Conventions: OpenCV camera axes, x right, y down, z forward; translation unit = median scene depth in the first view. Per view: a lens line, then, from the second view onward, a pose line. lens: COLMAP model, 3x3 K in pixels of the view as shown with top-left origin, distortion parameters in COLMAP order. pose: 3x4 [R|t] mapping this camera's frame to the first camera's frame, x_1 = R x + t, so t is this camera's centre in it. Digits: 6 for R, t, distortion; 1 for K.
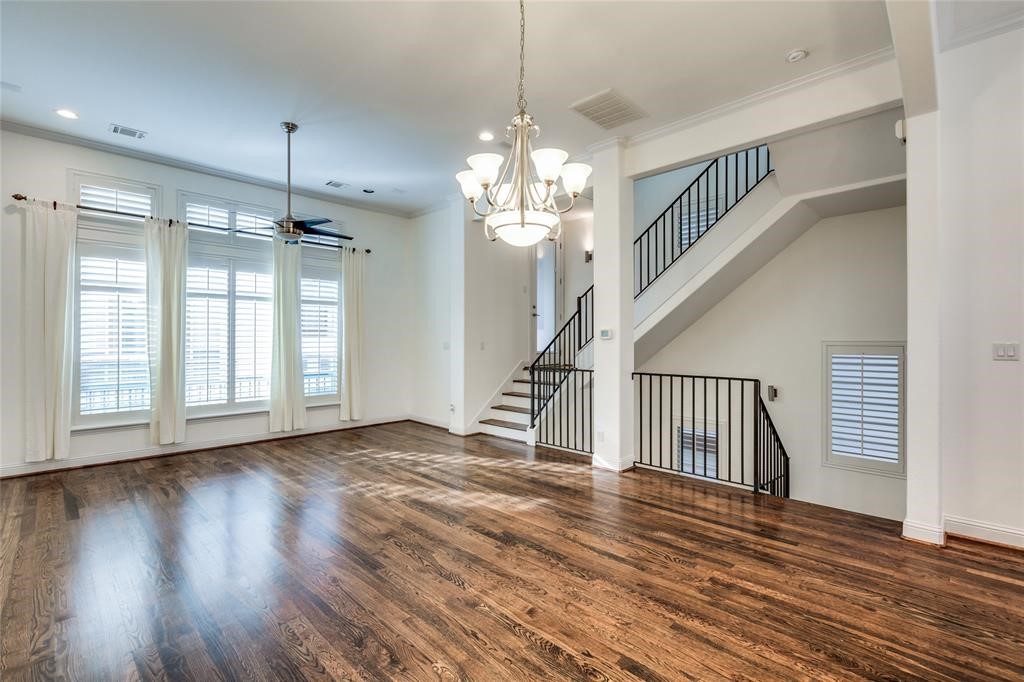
lens RADIAL K [[454.3, 0, 508.9], [0, 454.3, 340.2], [0, 0, 1]] dist [-0.002612, 0.000273]
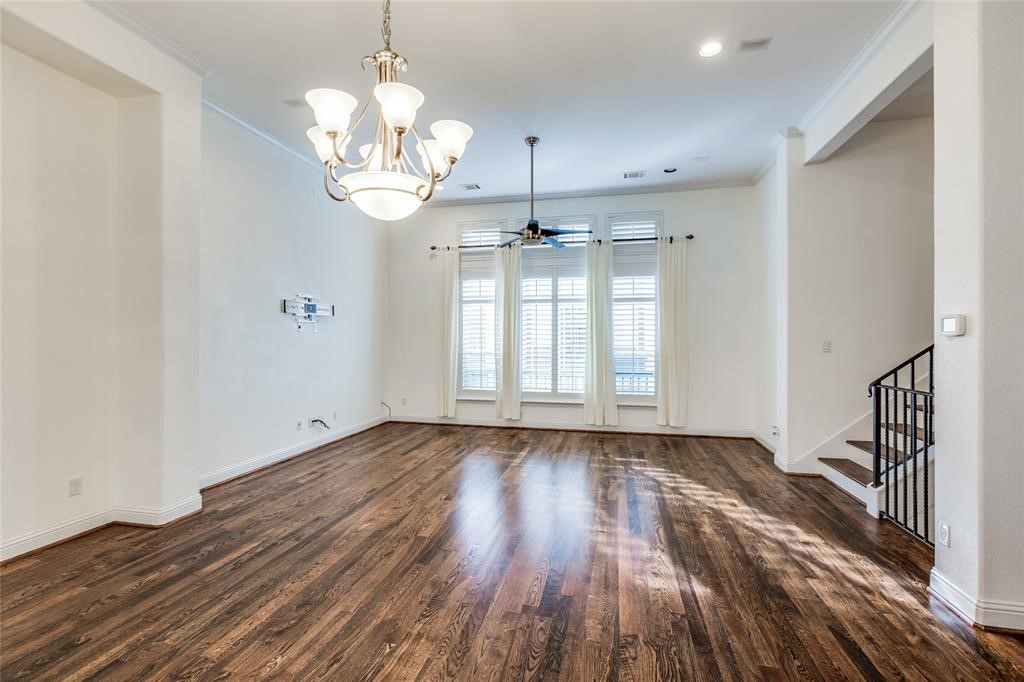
lens RADIAL K [[454.3, 0, 508.9], [0, 454.3, 340.2], [0, 0, 1]] dist [-0.002612, 0.000273]
pose [[0.526817, 0.002429, -0.849975, 0.361769], [-0.001870, 0.999997, 0.001699, 0.003784], [0.849976, 0.000694, 0.526820, 0.340970]]
